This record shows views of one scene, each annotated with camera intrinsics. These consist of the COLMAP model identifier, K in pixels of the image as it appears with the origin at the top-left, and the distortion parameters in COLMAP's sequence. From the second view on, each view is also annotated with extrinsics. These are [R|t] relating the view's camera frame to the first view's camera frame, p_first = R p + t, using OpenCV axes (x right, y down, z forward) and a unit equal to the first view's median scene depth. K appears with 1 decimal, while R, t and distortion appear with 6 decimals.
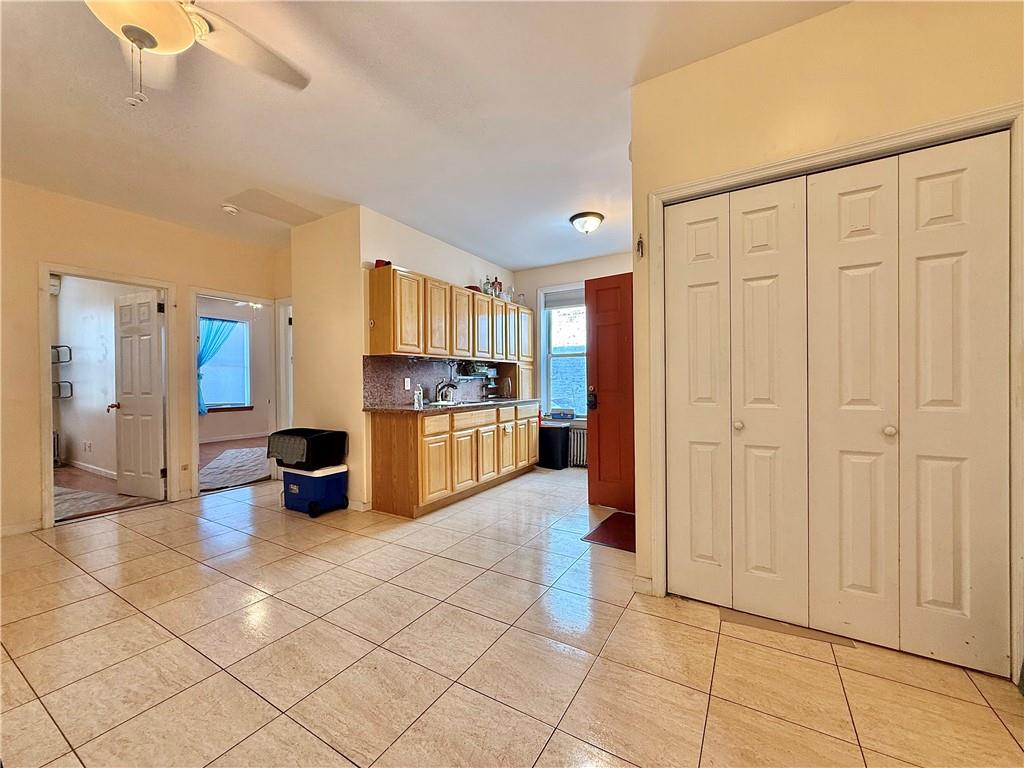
lens RADIAL K [[408.6, 0, 511.4], [0, 408.6, 386.4], [0, 0, 1]] dist [-0.002522, -0.000401]
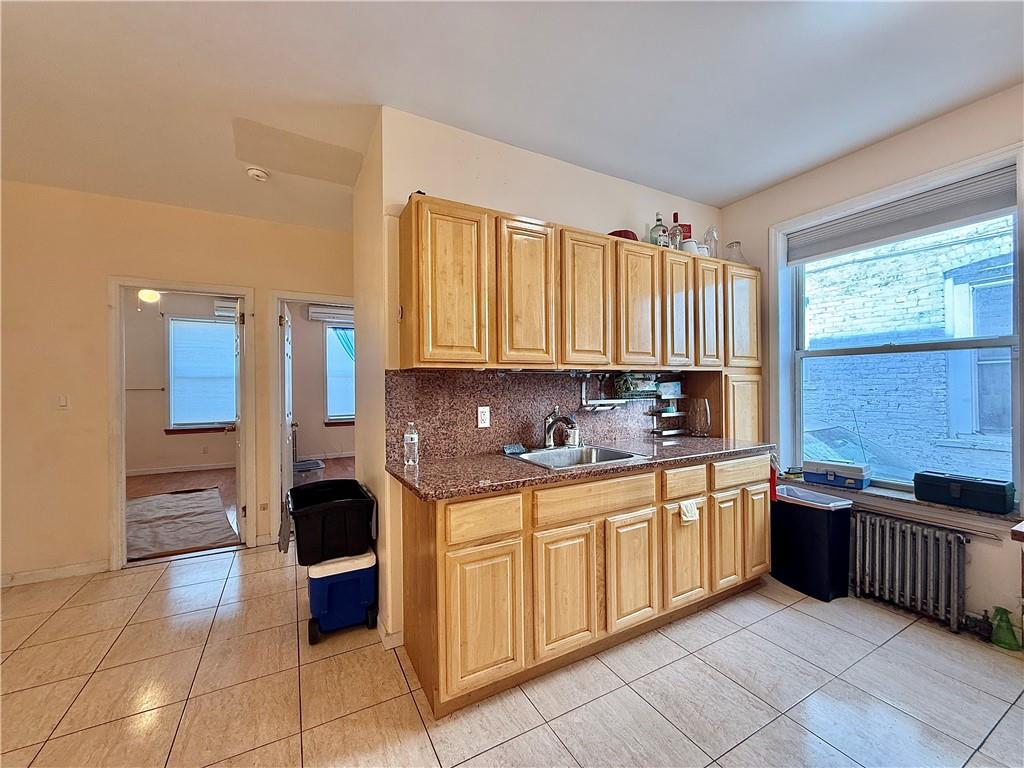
lens RADIAL K [[408.6, 0, 511.4], [0, 408.6, 386.4], [0, 0, 1]] dist [-0.002522, -0.000401]
pose [[0.859118, -0.002703, -0.511770, 0.054026], [-0.001207, 0.999973, -0.007307, -0.036793], [0.511776, 0.006895, 0.859091, 0.451054]]
